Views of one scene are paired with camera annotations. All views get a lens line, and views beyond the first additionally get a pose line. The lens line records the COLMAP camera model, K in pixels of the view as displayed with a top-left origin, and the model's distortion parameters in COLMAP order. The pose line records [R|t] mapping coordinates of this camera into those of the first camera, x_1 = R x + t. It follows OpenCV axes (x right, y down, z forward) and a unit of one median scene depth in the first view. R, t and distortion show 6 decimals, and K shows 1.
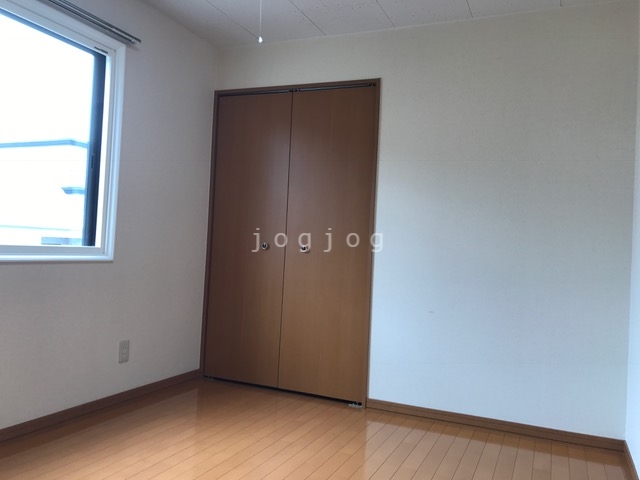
lens RADIAL K [[538.6, 0, 324.1], [0, 538.6, 238.8], [0, 0, 1]] dist [0.018704, 0.007520]
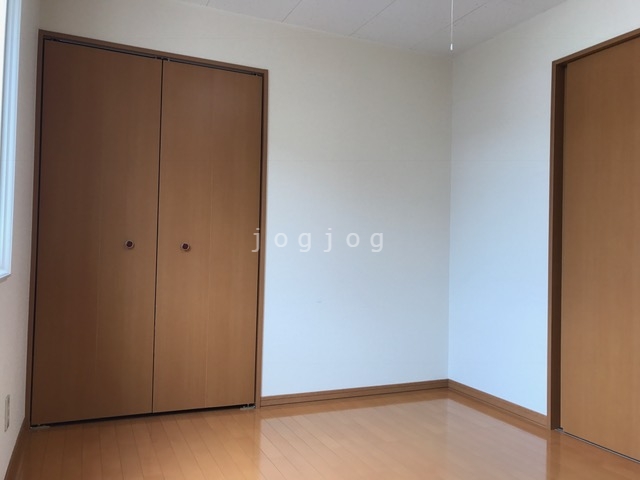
lens RADIAL K [[538.6, 0, 324.1], [0, 538.6, 238.8], [0, 0, 1]] dist [0.018704, 0.007520]
pose [[0.674730, -0.018167, 0.737841, -0.559512], [-0.002045, 0.999647, 0.026482, -0.017631], [-0.738062, -0.019377, 0.674455, 0.260630]]
